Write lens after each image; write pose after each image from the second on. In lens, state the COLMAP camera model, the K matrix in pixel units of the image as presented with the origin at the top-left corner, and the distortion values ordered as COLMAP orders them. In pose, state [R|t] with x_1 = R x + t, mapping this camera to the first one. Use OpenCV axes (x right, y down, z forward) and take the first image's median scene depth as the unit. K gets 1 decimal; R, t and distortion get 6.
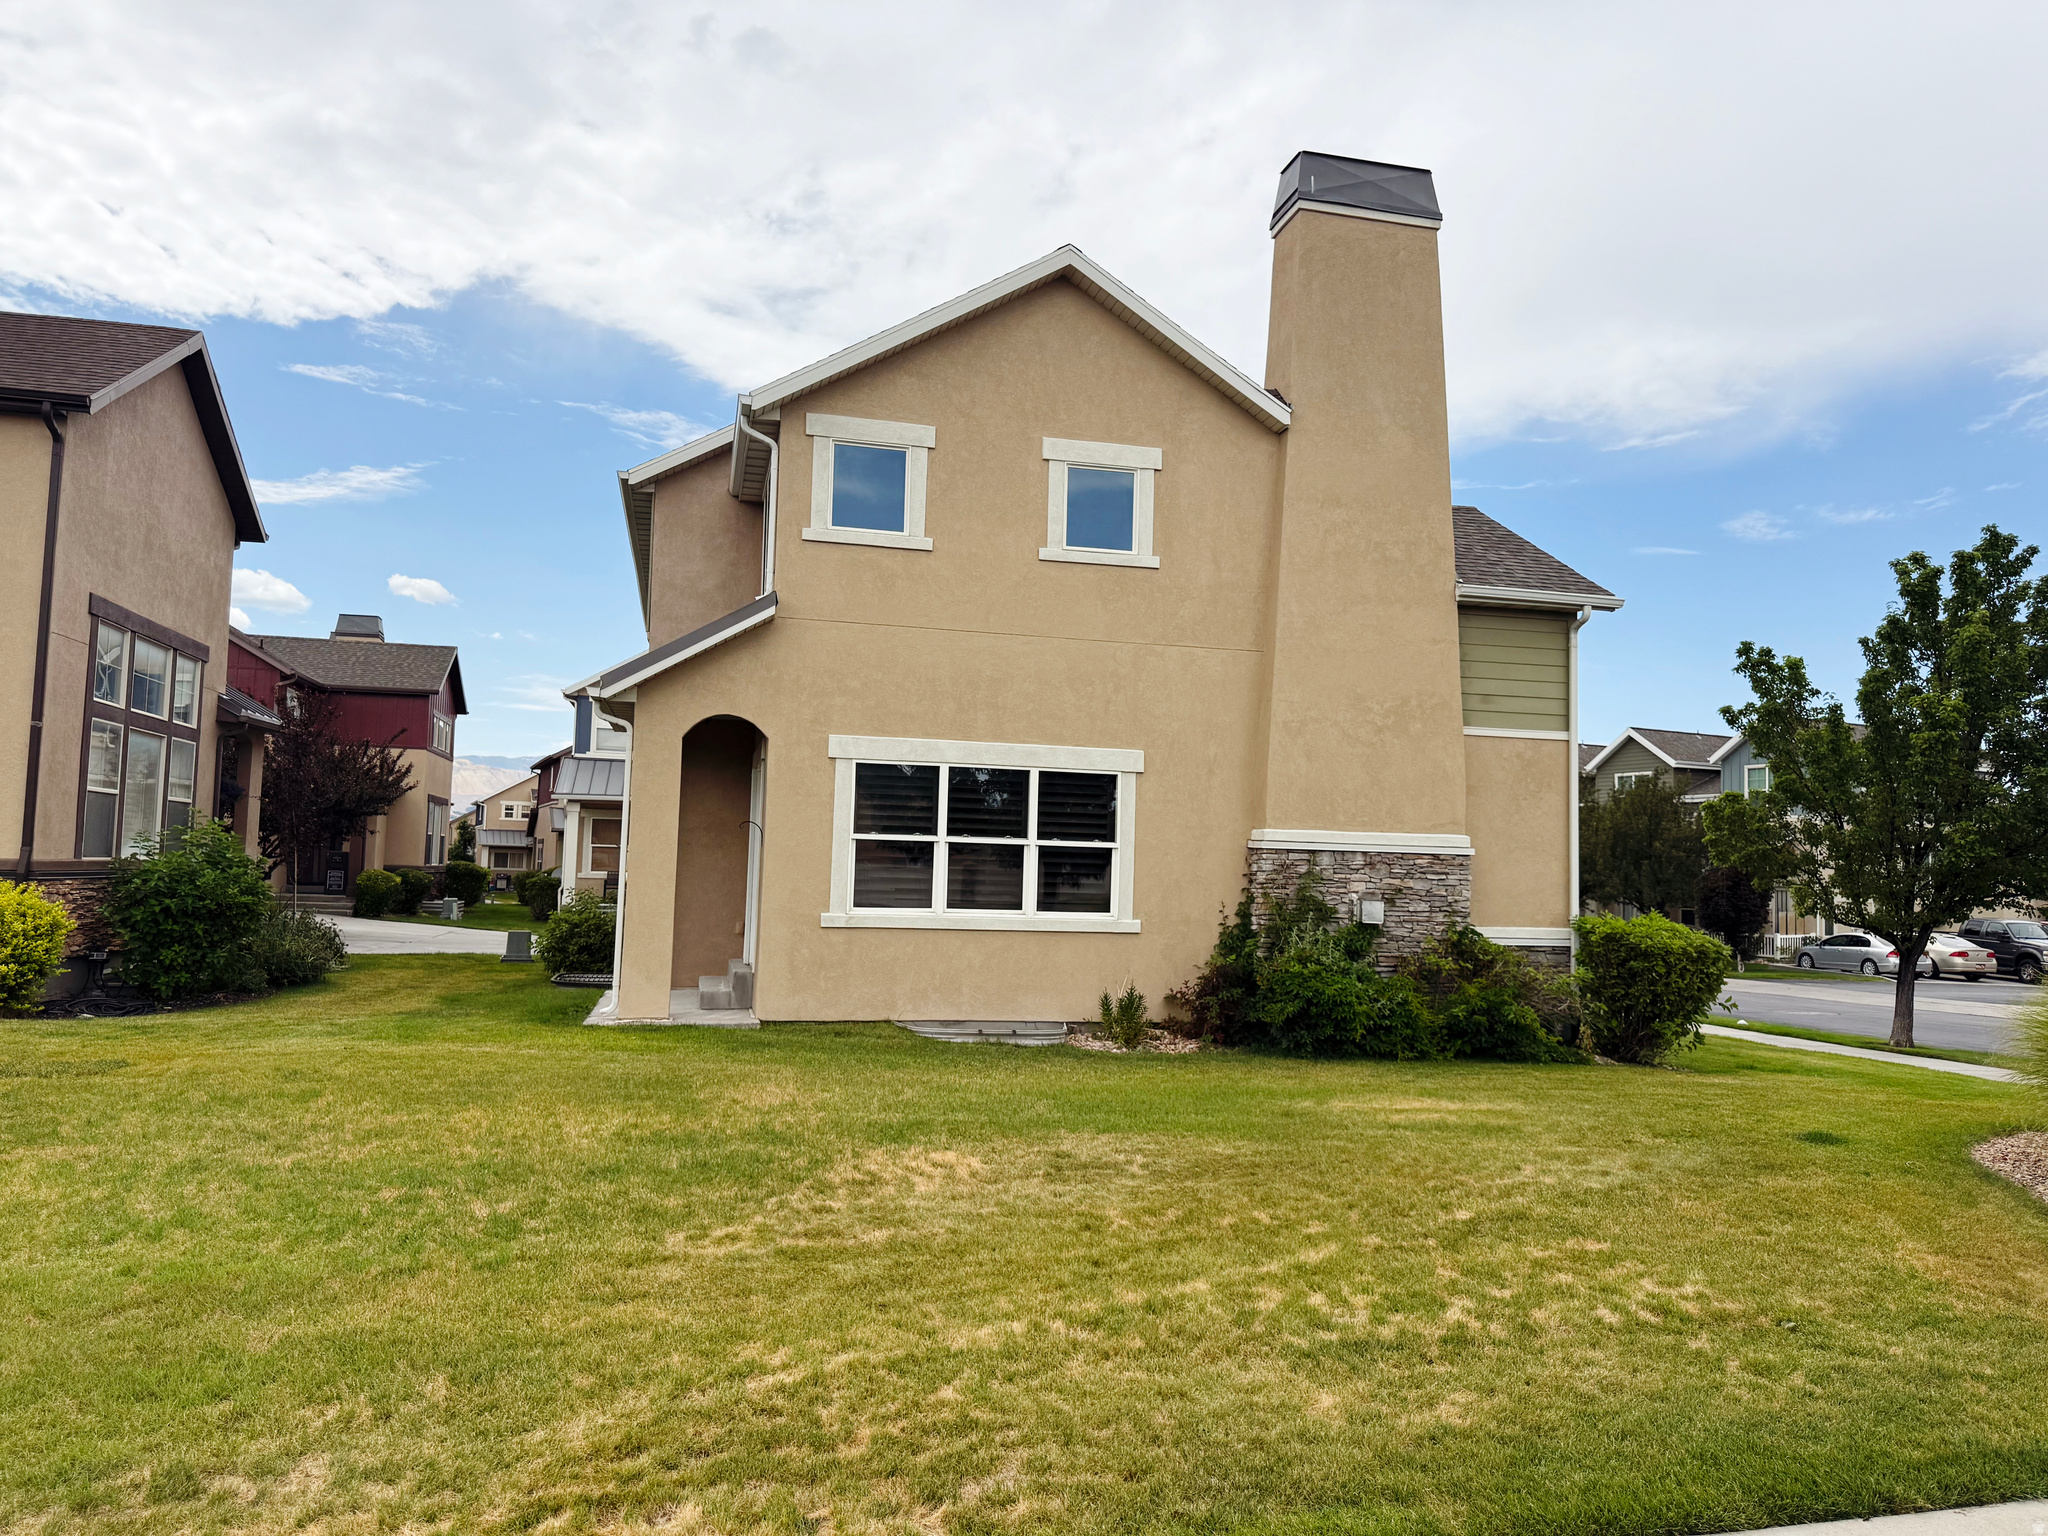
lens RADIAL K [[1408.0, 0, 1013.2], [0, 1408.0, 767.6], [0, 0, 1]] dist [0.086251, -0.128021]
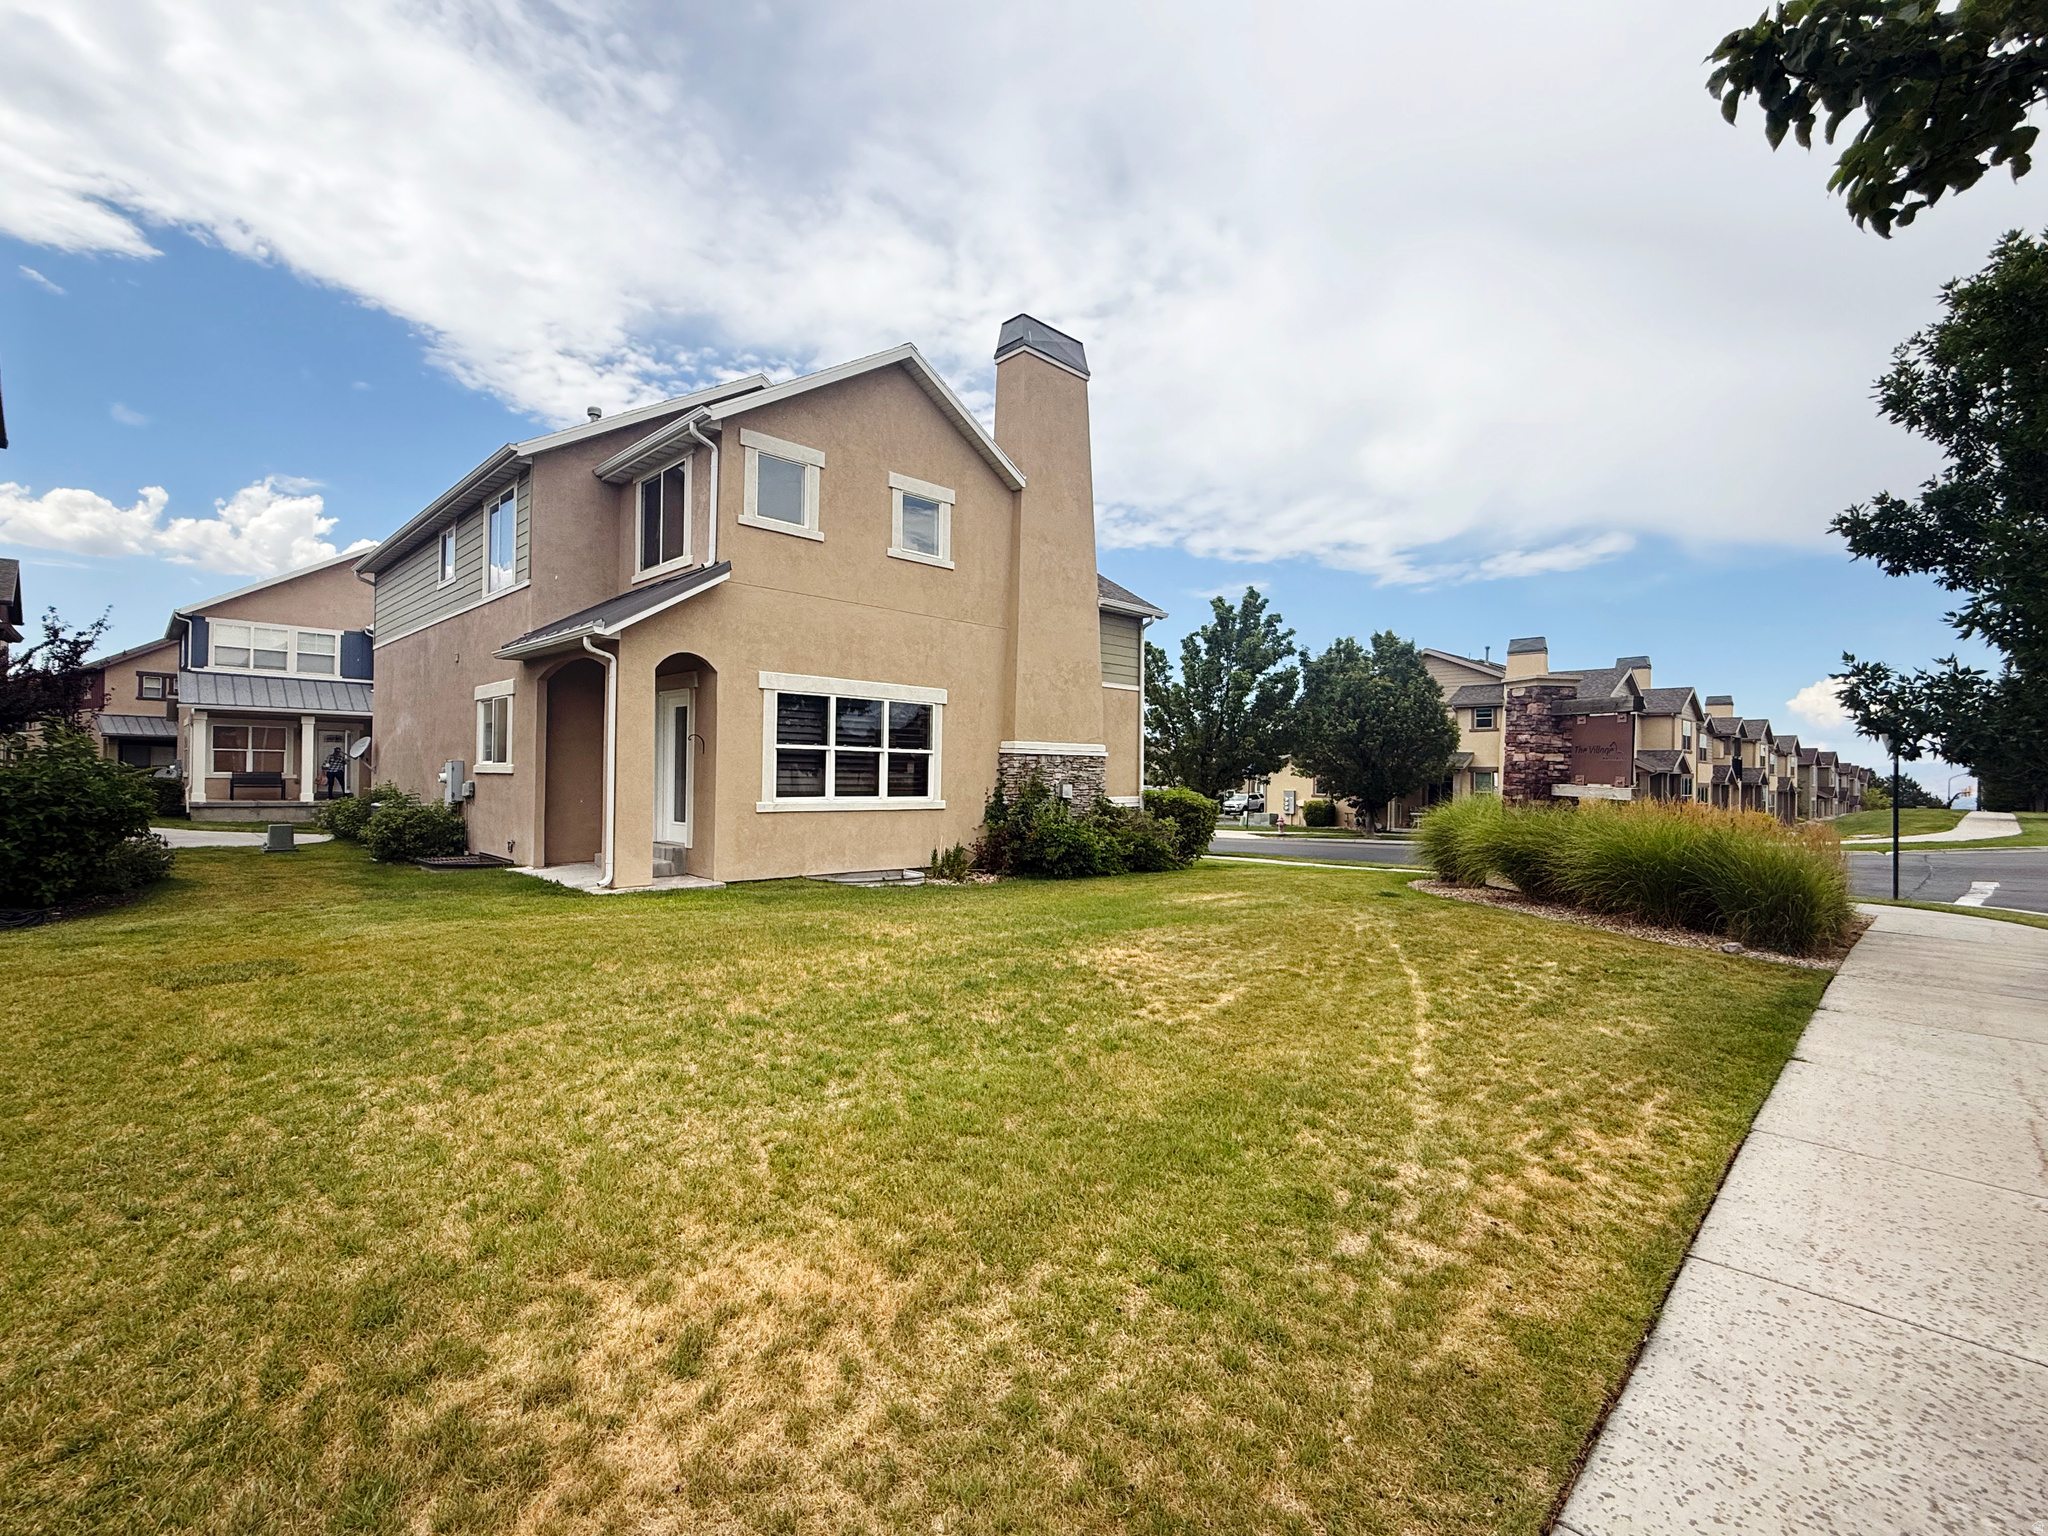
lens RADIAL K [[920.8, 0, 1023.2], [0, 920.8, 757.8], [0, 0, 1]] dist [-0.009529, 0.000146]
pose [[0.852374, -0.006488, 0.522893, -0.356755], [-0.028137, 0.997906, 0.058248, 0.000937], [-0.522175, -0.064361, 0.850406, 0.104866]]
